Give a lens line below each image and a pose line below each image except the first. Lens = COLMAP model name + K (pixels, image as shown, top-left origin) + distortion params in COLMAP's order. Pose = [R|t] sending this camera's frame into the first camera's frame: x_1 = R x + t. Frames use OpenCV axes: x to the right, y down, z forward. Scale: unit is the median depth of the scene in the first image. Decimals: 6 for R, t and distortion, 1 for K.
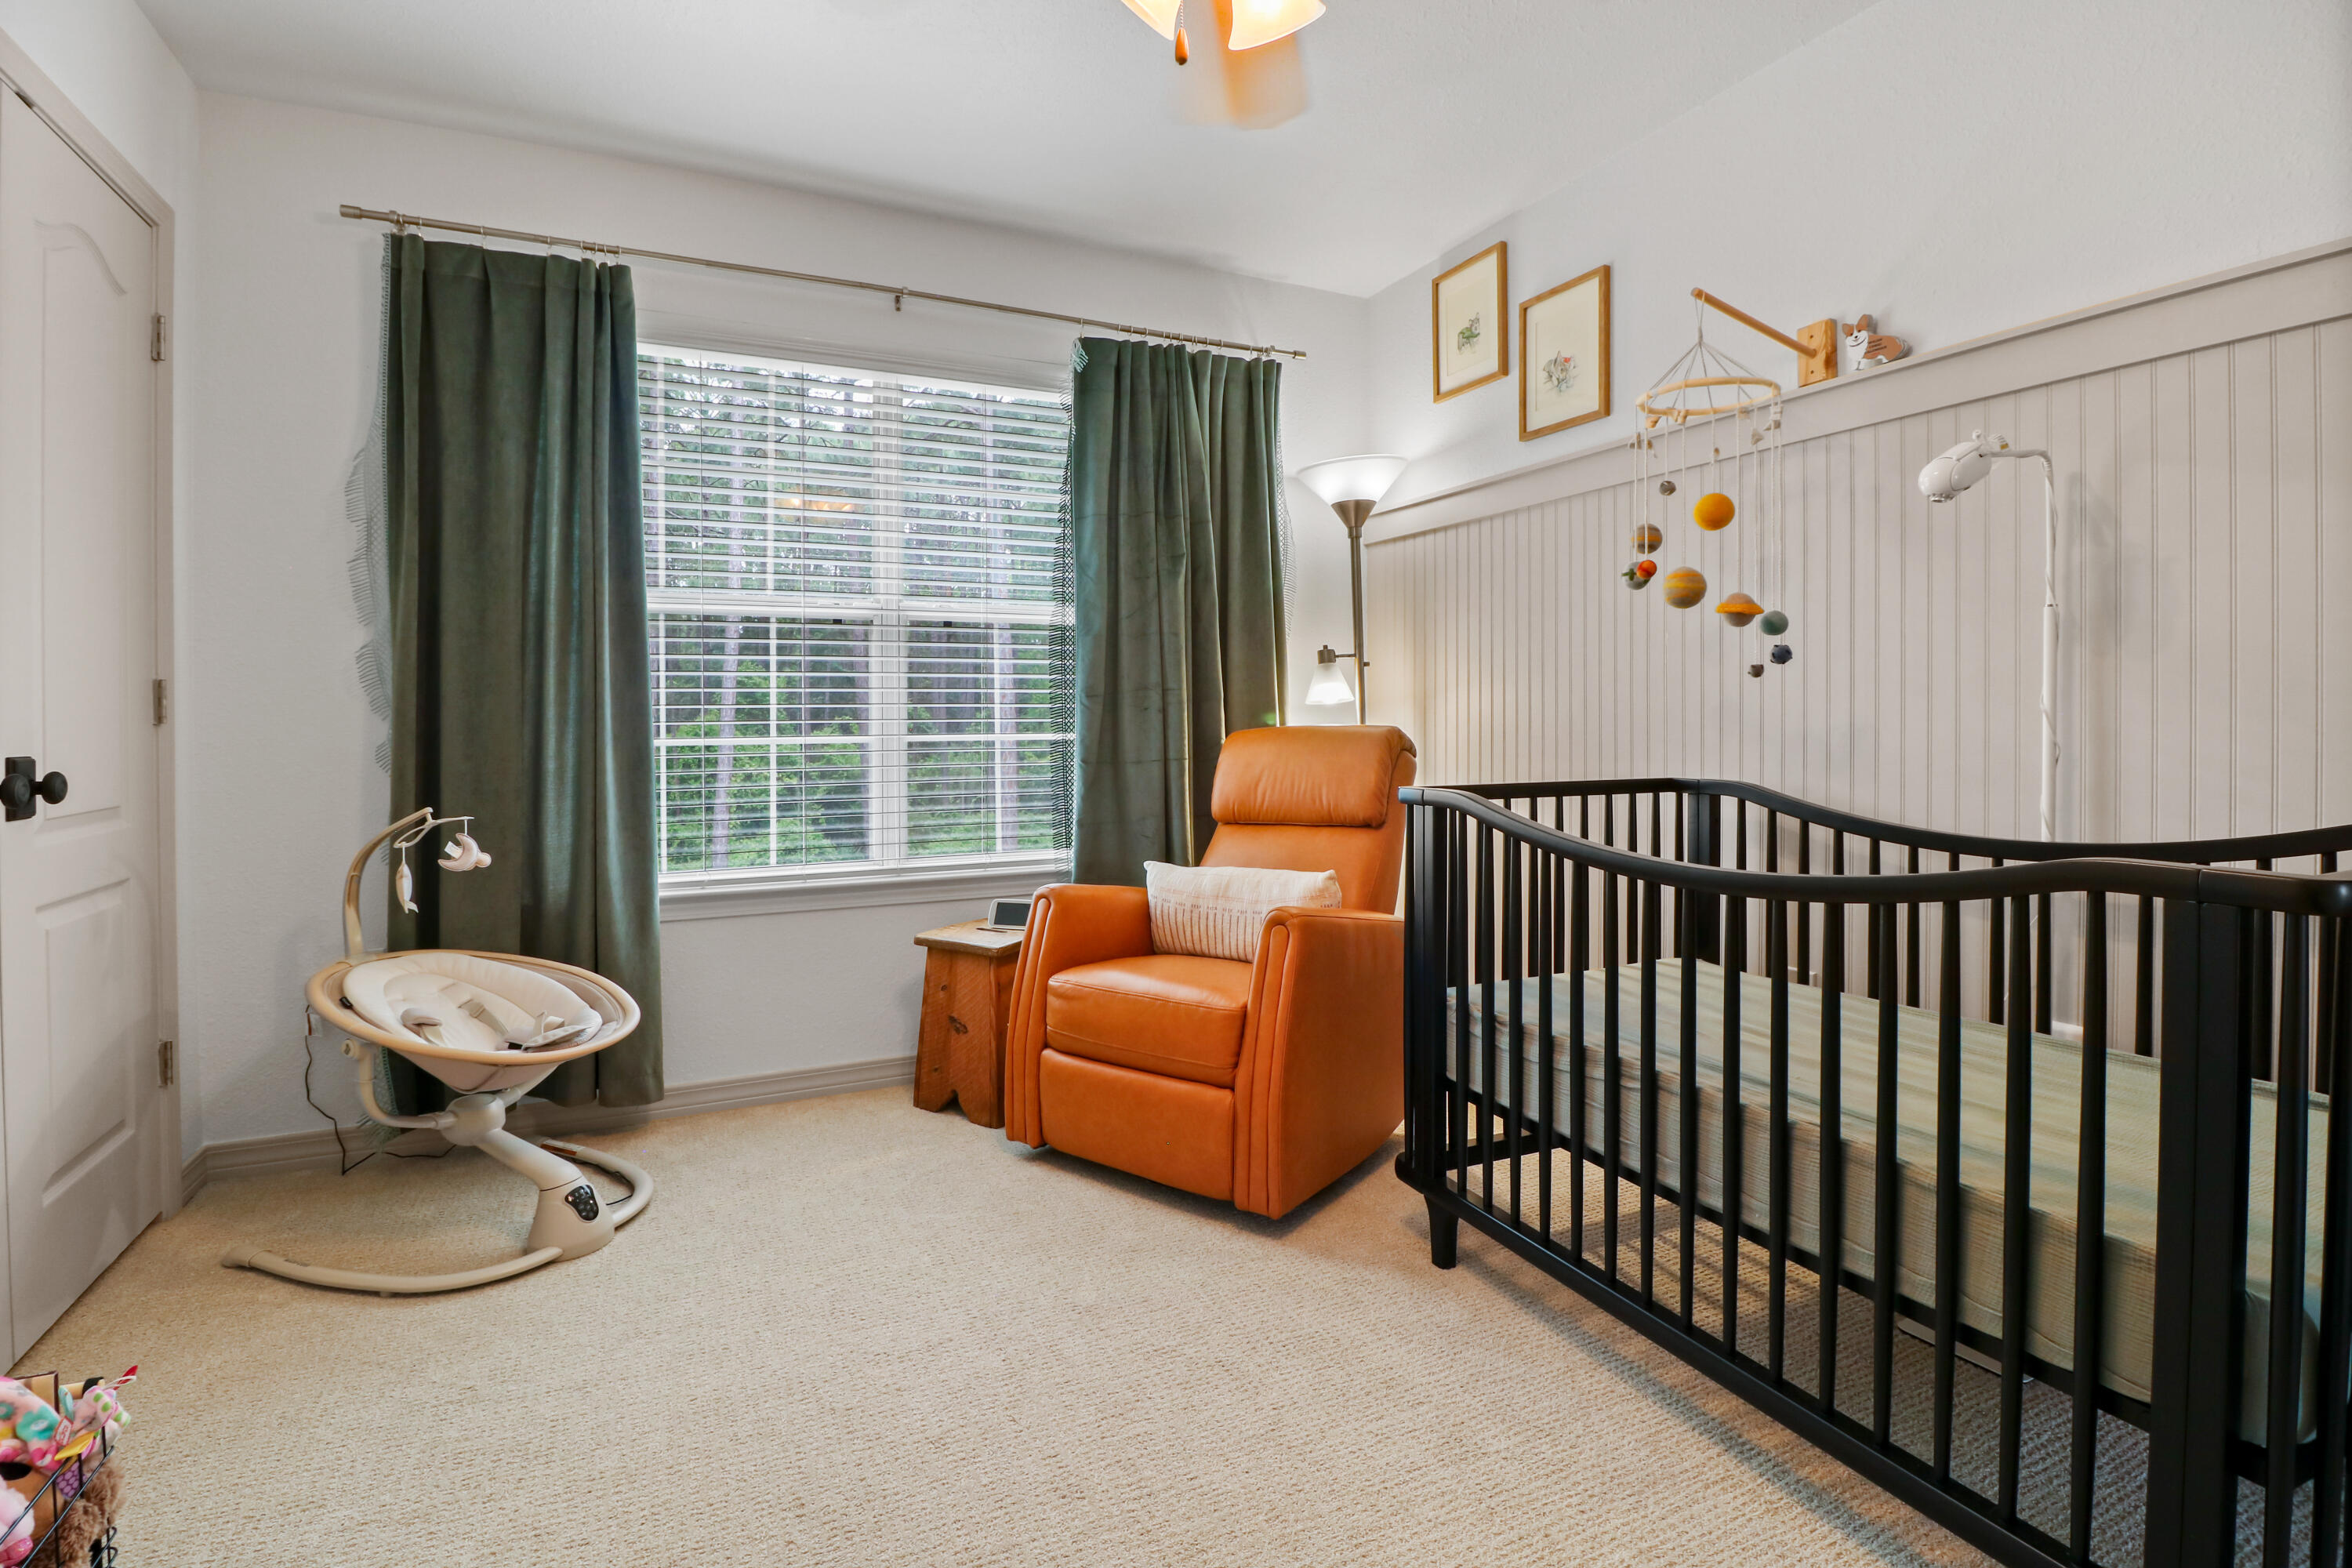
lens RADIAL K [[1094.6, 0, 1138.5], [0, 1094.6, 728.9], [0, 0, 1]] dist [-0.008442, -0.000222]
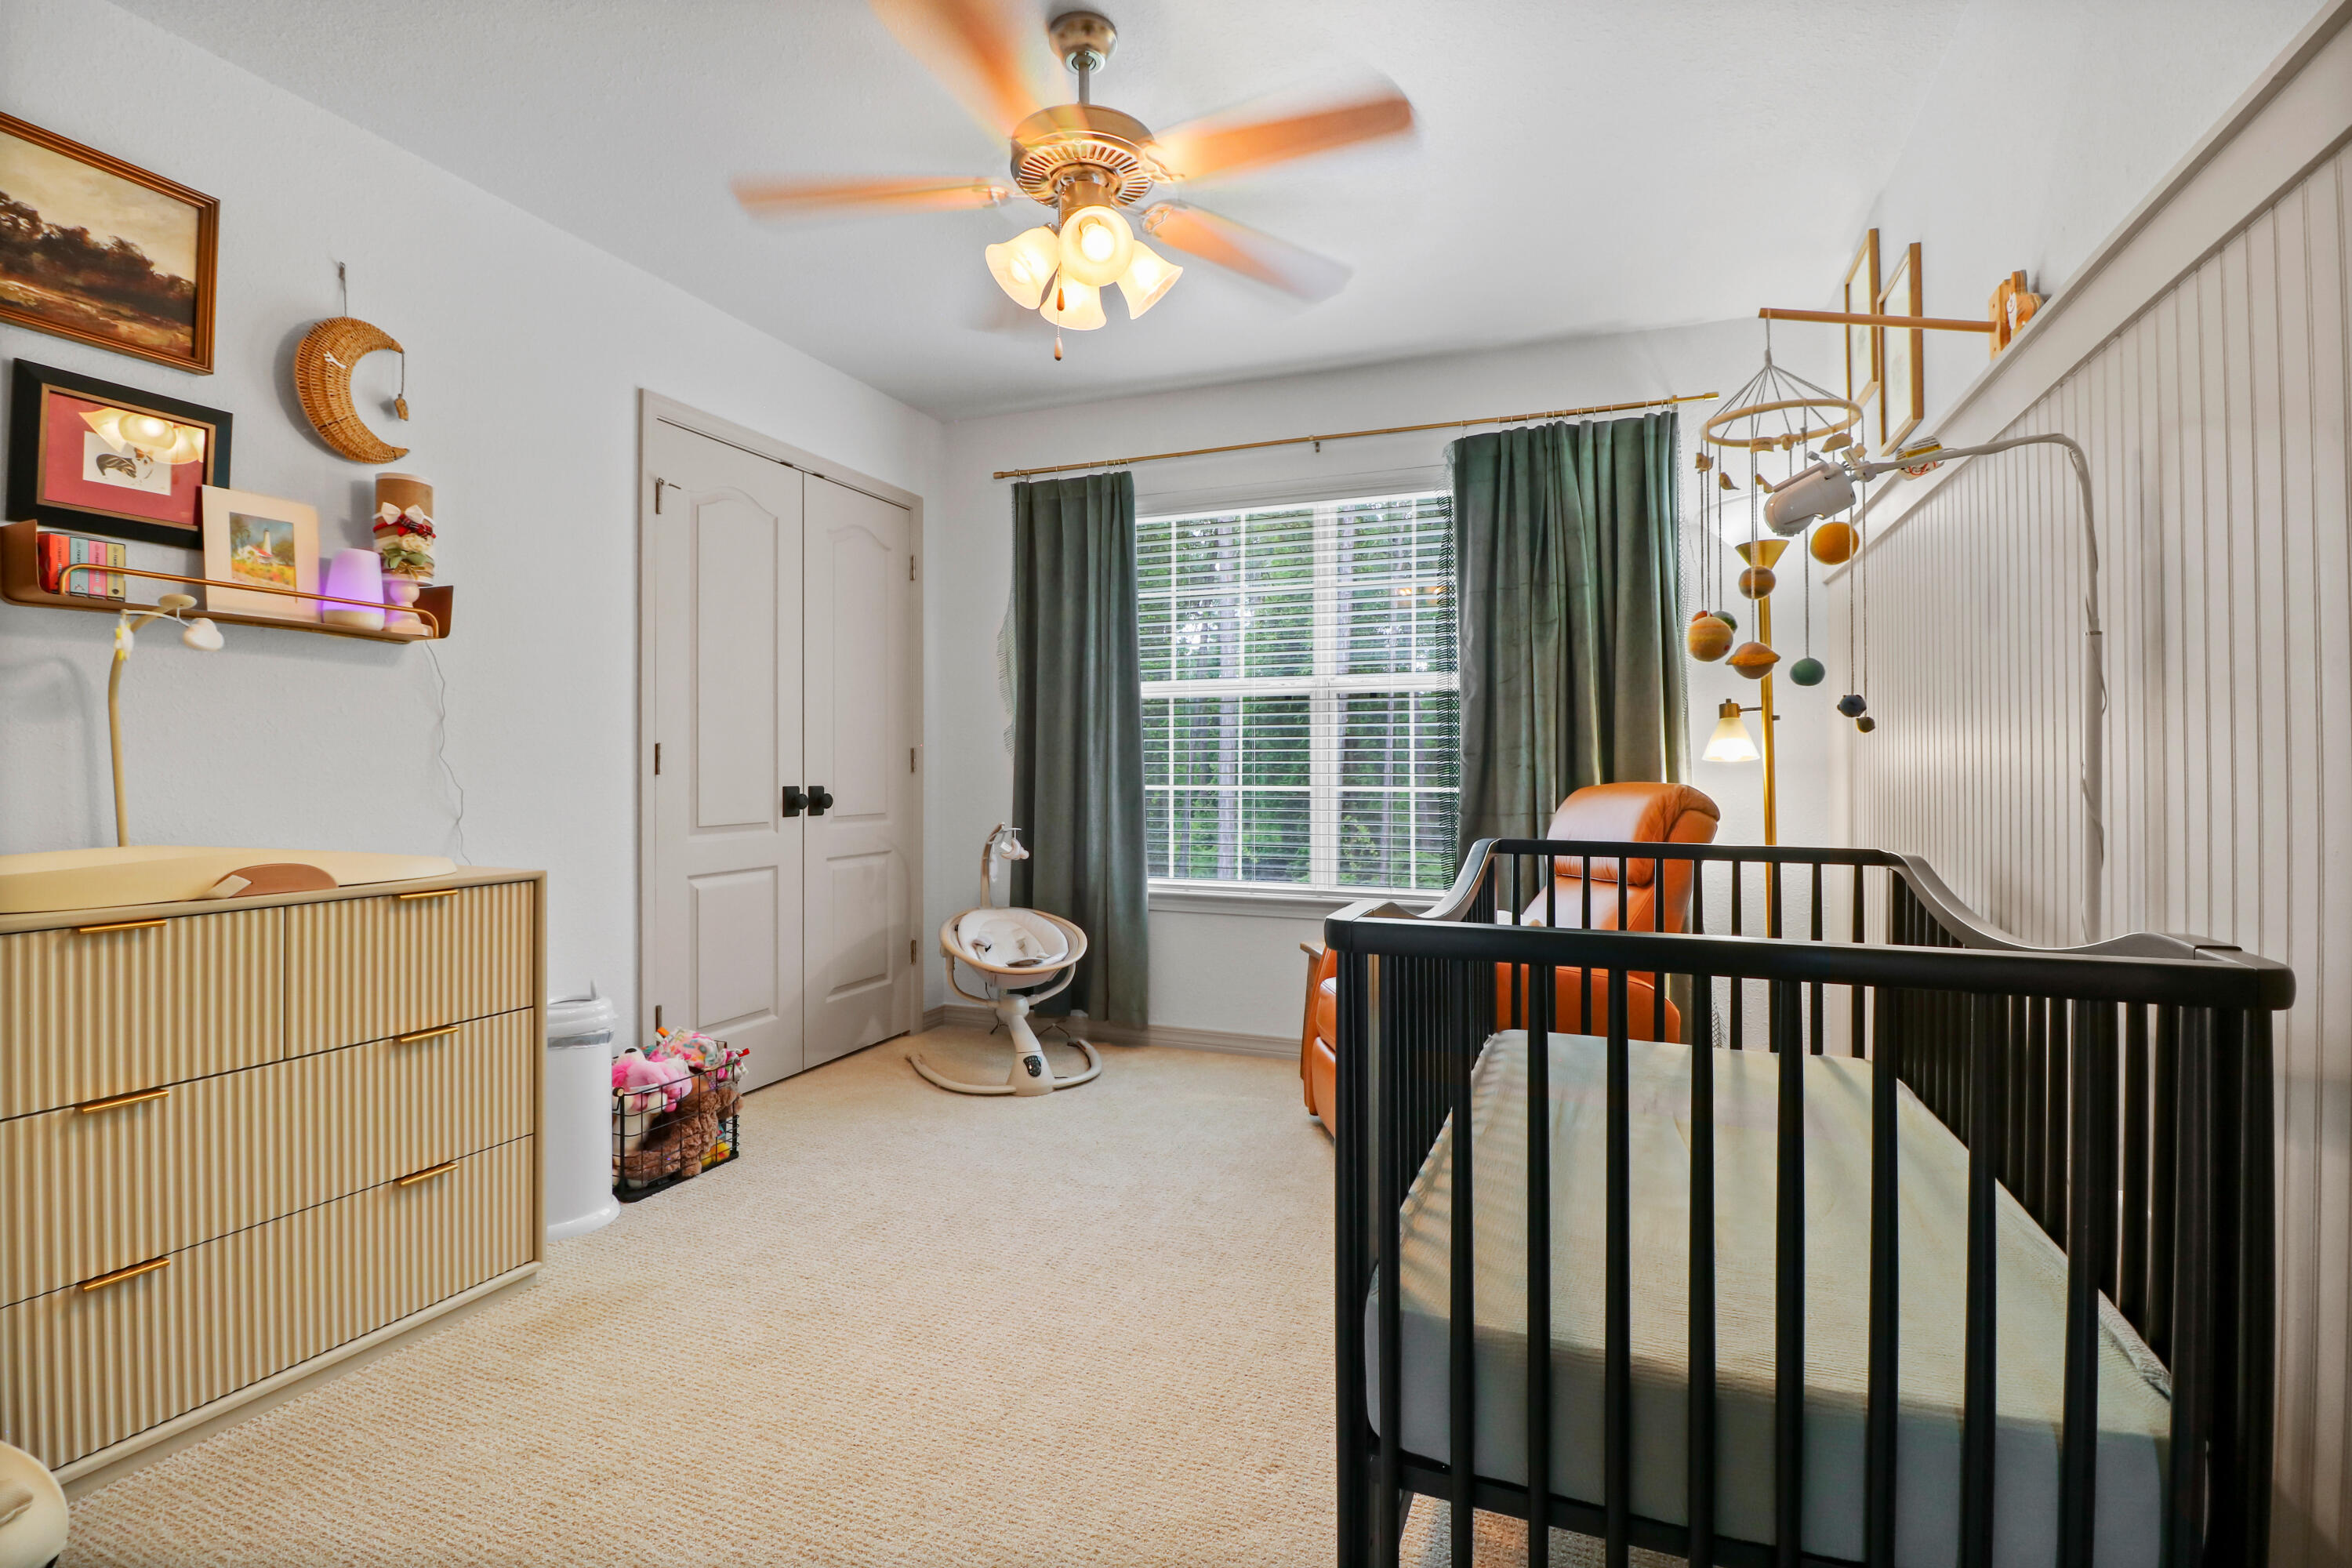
lens RADIAL K [[1094.6, 0, 1198.9], [0, 1094.6, 775.9], [0, 0, 1]] dist [-0.008442, -0.000222]
pose [[0.698190, 0.009156, -0.715854, 0.582149], [-0.017159, 0.999845, -0.003947, 0.001802], [0.715707, 0.015039, 0.698238, 0.019062]]
